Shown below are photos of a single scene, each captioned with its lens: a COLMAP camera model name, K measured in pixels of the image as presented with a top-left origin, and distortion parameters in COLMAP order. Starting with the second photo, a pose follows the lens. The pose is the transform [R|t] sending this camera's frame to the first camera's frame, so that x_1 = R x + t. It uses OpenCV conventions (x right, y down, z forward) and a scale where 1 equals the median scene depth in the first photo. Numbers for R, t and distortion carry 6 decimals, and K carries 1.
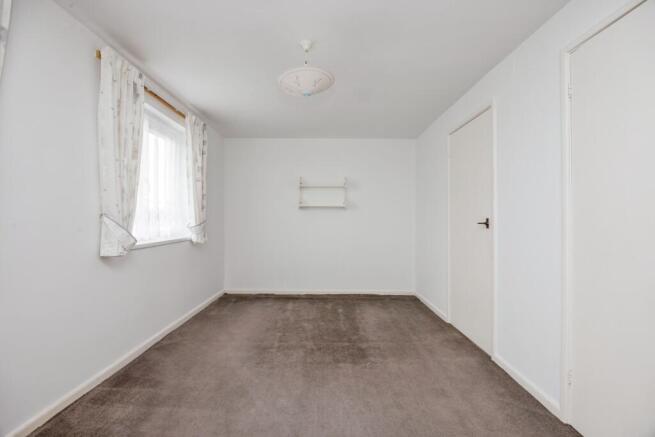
lens RADIAL K [[285.9, 0, 327.5], [0, 285.9, 218.5], [0, 0, 1]] dist [-0.002591, -0.000255]
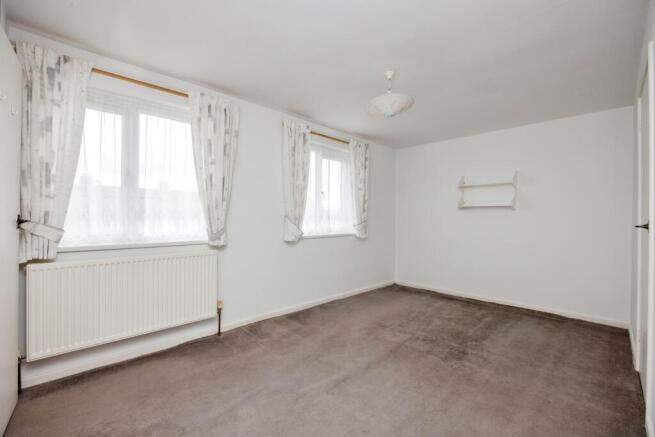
lens RADIAL K [[285.9, 0, 327.5], [0, 285.9, 218.5], [0, 0, 1]] dist [-0.002591, -0.000255]
pose [[0.708868, 0.002363, -0.705337, 0.404975], [-0.002056, 0.999997, 0.001283, -0.003465], [0.705338, 0.000541, 0.708871, -0.022775]]
